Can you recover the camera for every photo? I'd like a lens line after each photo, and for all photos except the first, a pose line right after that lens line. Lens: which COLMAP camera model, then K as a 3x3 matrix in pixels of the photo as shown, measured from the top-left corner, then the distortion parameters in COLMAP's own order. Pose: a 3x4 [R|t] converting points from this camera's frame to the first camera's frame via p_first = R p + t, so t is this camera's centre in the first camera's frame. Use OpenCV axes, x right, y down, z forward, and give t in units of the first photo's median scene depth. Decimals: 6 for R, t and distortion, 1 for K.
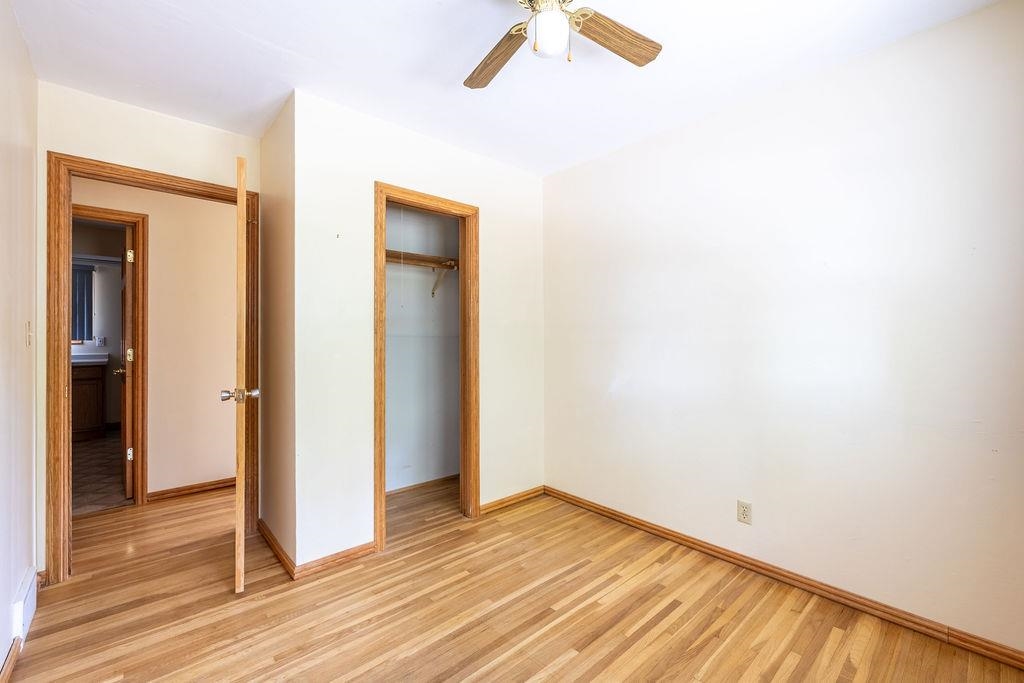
lens RADIAL K [[431.8, 0, 513.8], [0, 431.8, 339.4], [0, 0, 1]] dist [0.000784, 0.000291]
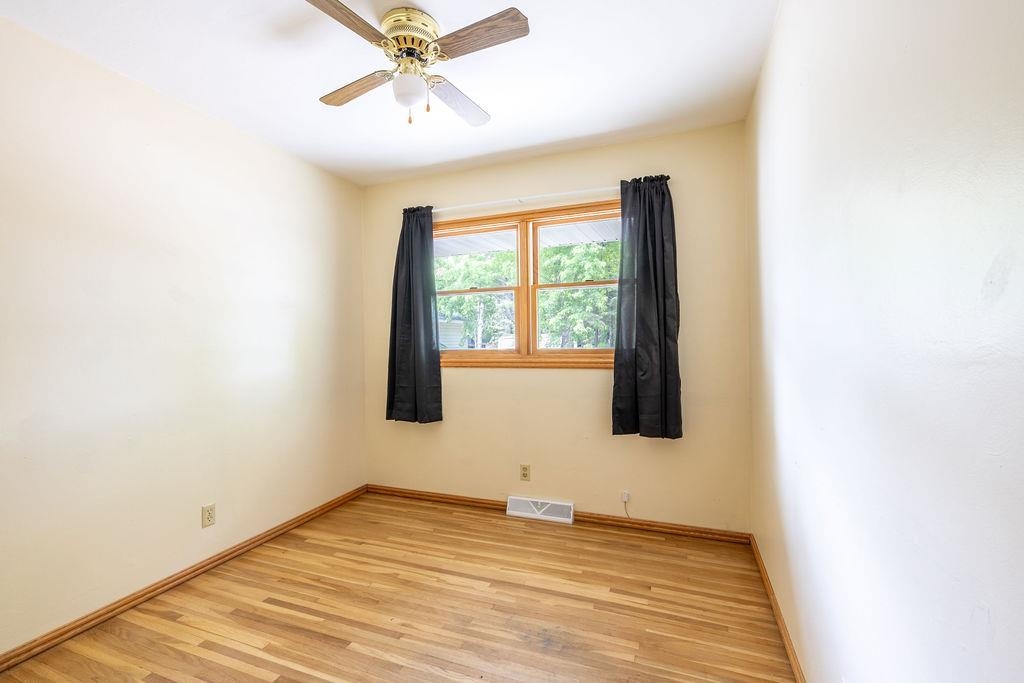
lens RADIAL K [[431.8, 0, 511.2], [0, 431.8, 340.6], [0, 0, 1]] dist [0.000784, 0.000291]
pose [[-0.446915, 0.009757, 0.894523, -0.797732], [0.023023, 0.999735, 0.000599, 0.005176], [-0.894280, 0.020862, -0.447021, 0.921412]]
